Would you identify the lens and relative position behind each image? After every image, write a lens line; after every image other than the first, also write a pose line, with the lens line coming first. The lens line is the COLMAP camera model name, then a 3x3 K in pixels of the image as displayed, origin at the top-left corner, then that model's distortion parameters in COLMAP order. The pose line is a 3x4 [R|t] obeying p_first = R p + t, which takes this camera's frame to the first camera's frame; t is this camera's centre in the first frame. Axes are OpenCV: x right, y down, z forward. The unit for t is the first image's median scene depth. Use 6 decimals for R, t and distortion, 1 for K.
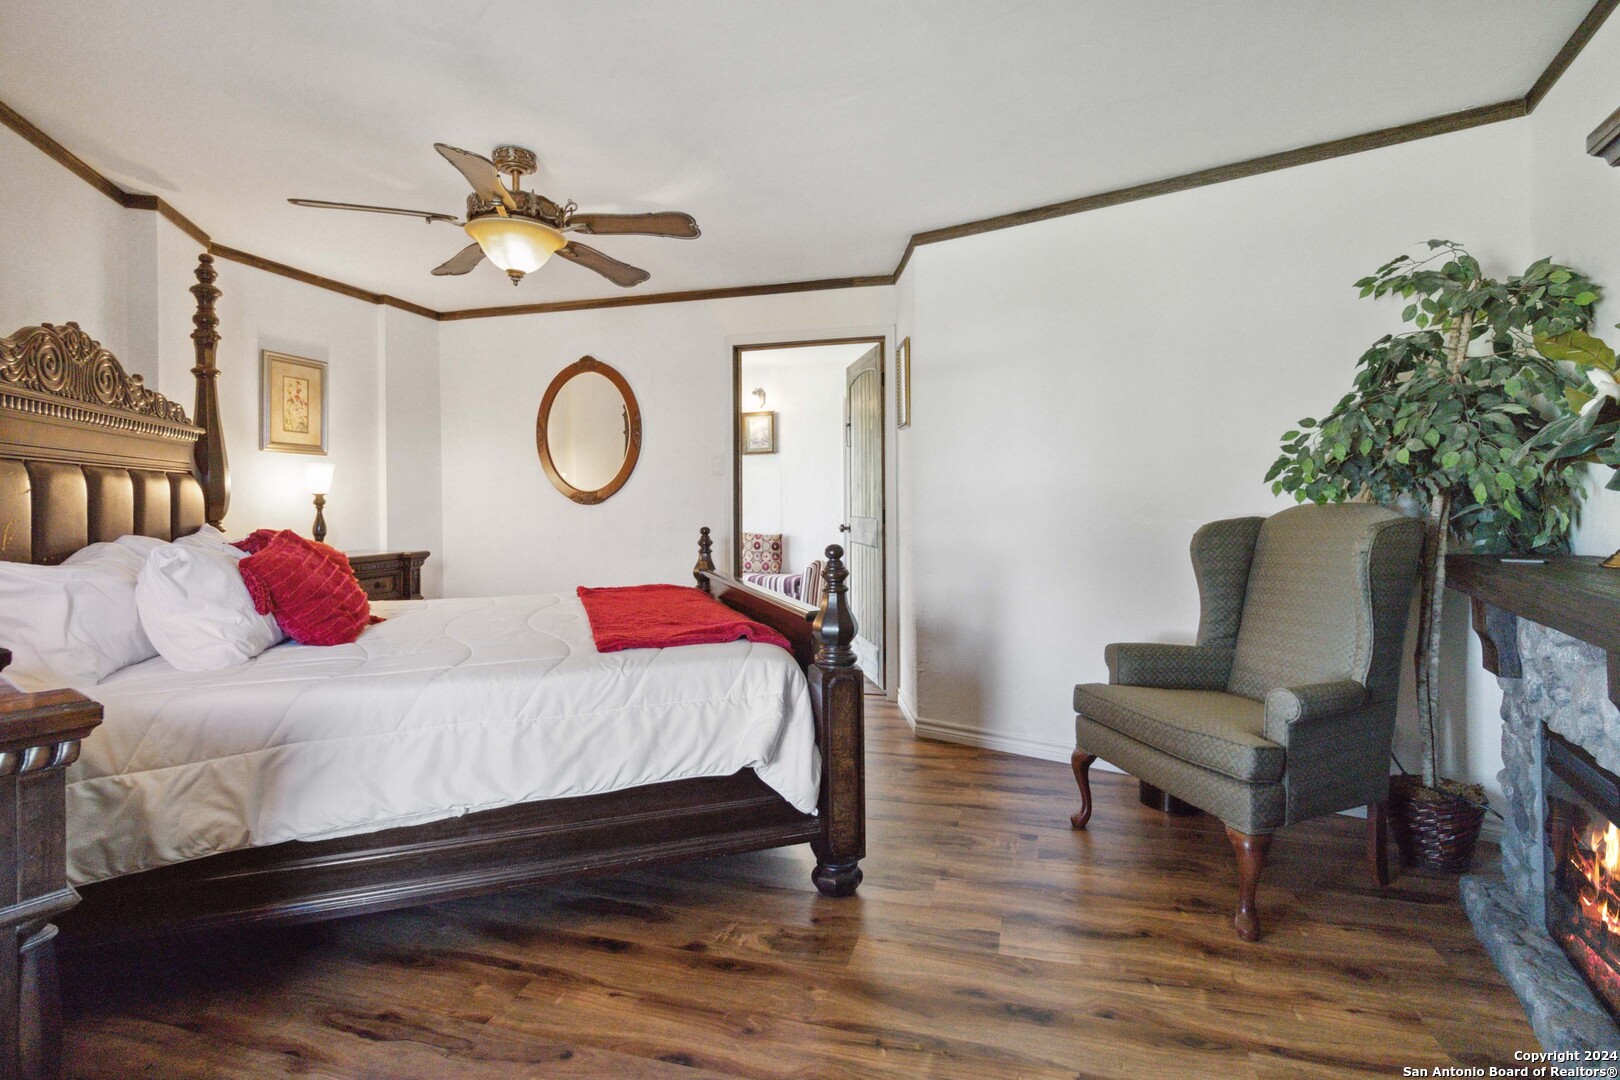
lens RADIAL K [[754.5, 0, 821.5], [0, 754.5, 504.4], [0, 0, 1]] dist [0.001466, -0.000215]
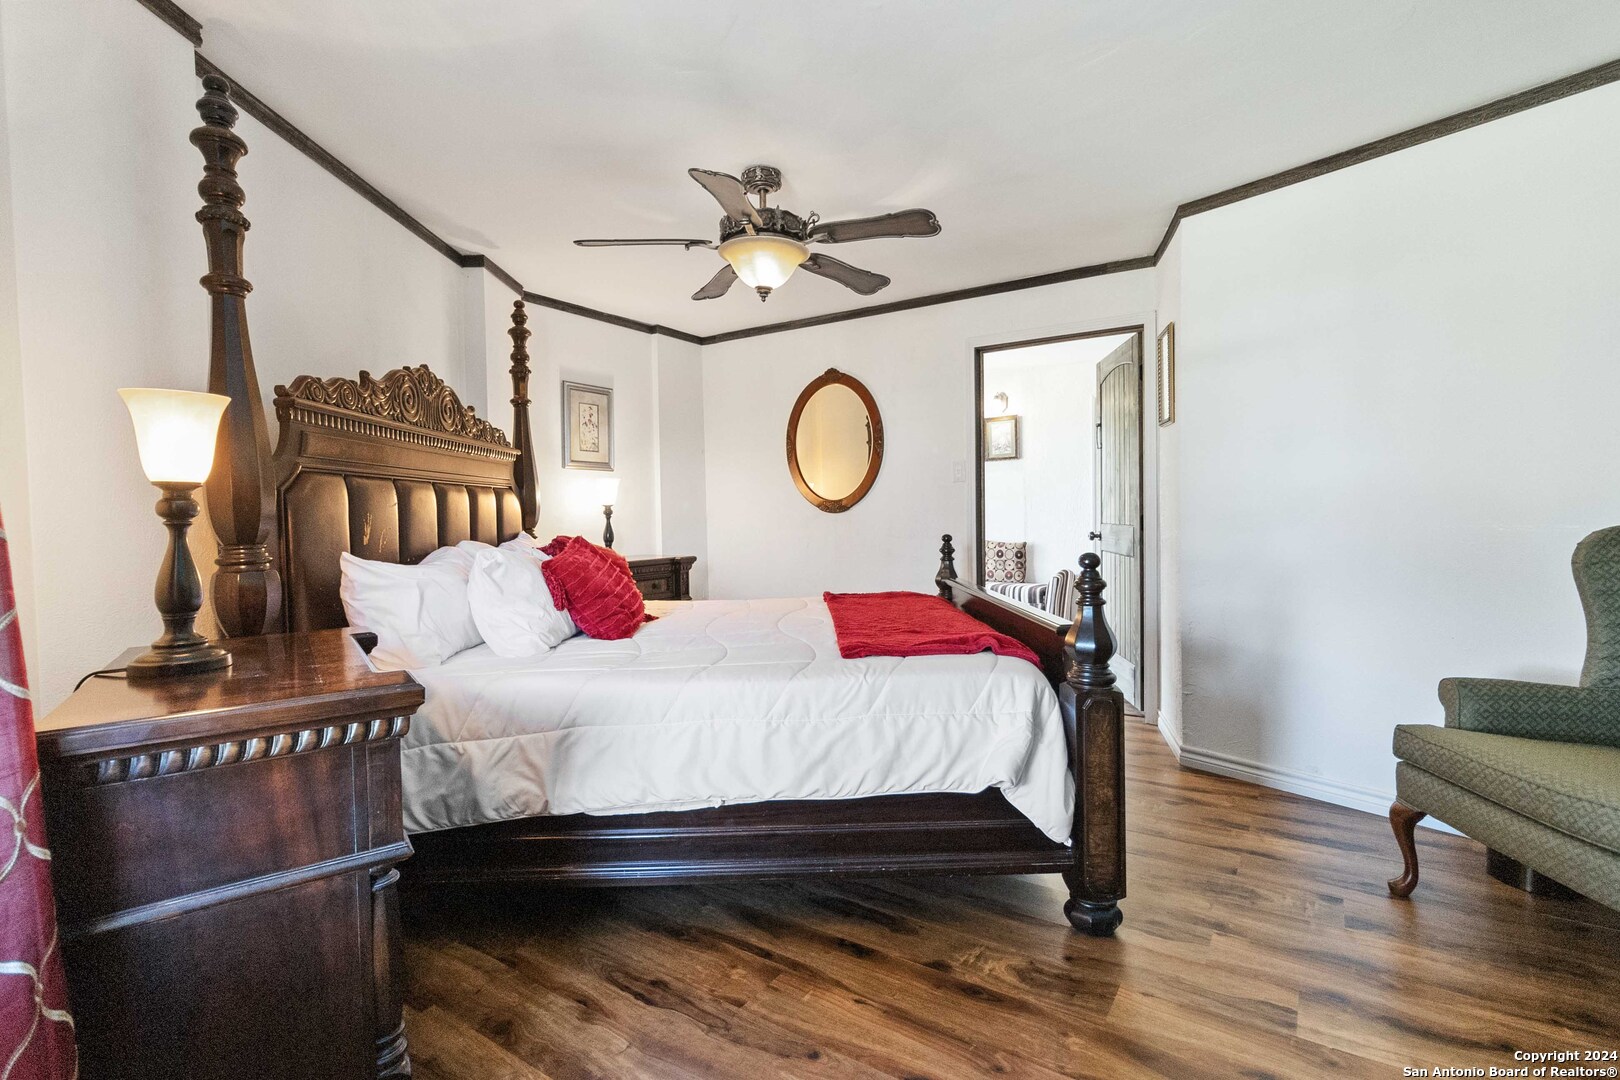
lens RADIAL K [[748.8, 0, 835.5], [0, 748.8, 529.5], [0, 0, 1]] dist [0.001067, 0.000163]
pose [[0.955271, -0.001697, -0.295727, -0.008271], [0.008368, 0.999738, 0.021296, 0.003238], [0.295613, -0.022818, 0.955035, 0.045398]]
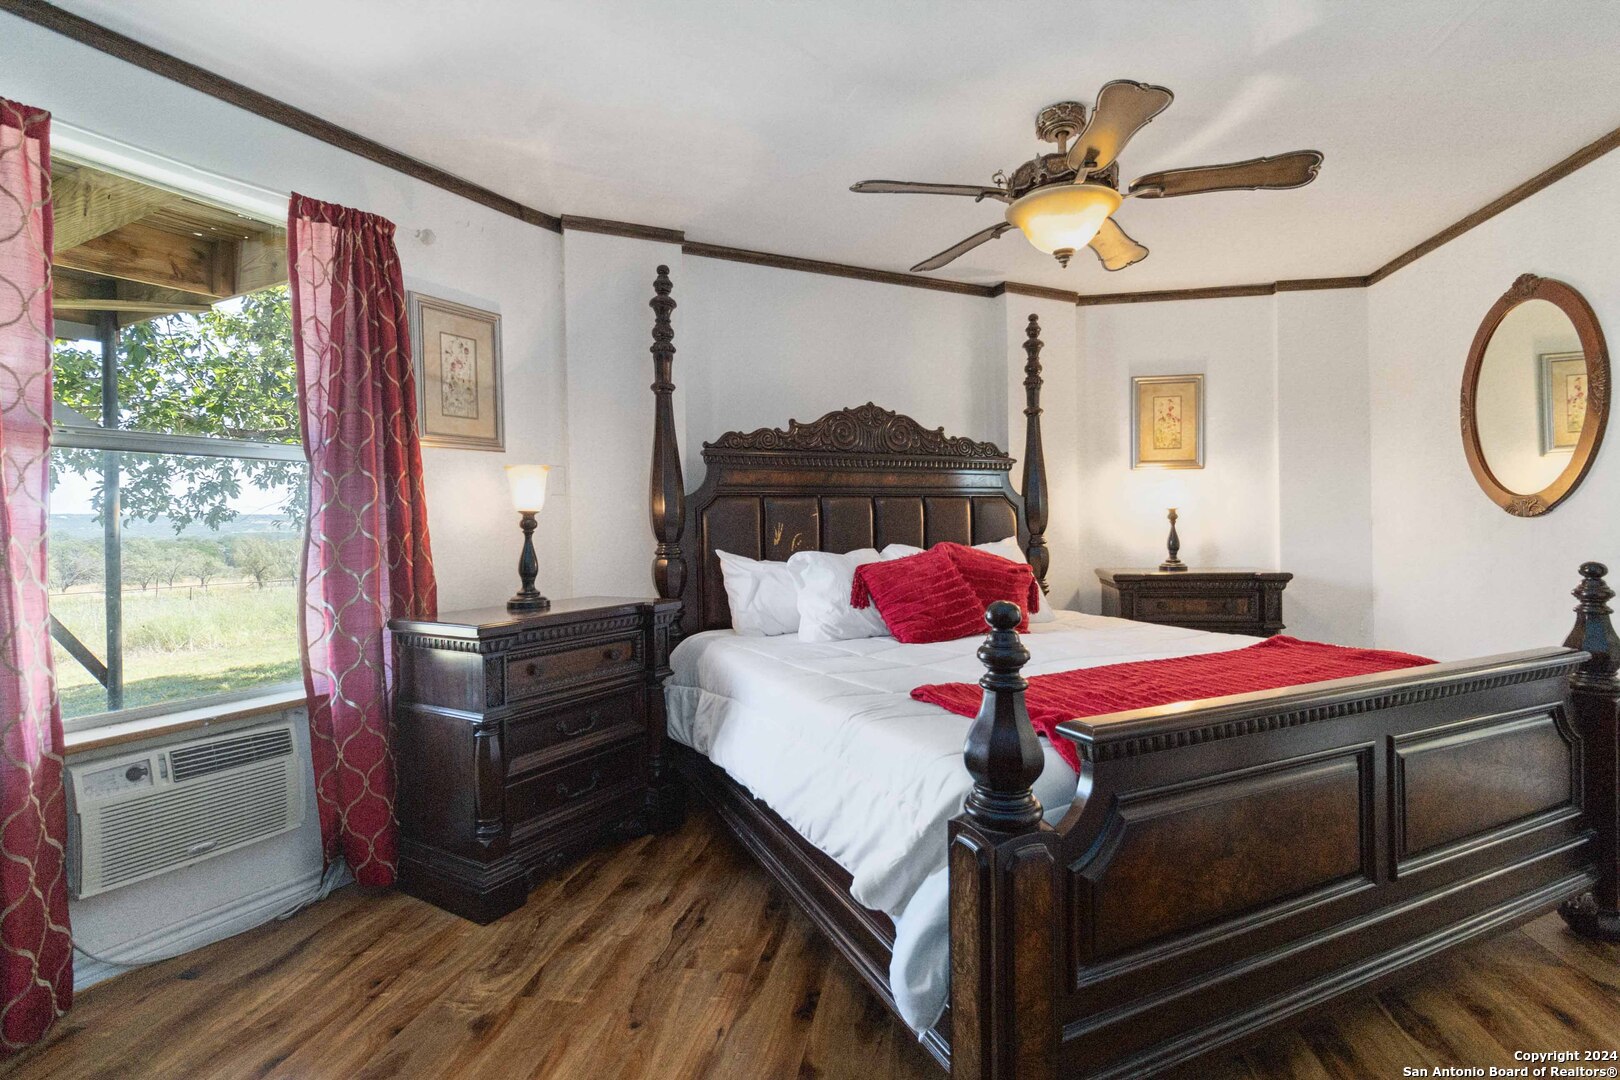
lens RADIAL K [[744.8, 0, 807.9], [0, 744.8, 532.8], [0, 0, 1]] dist [-0.000517, 0.000582]
pose [[0.105840, 0.016571, -0.994245, 0.518859], [0.010464, 0.999787, 0.017778, -0.007674], [0.994328, -0.012285, 0.105644, 0.775186]]
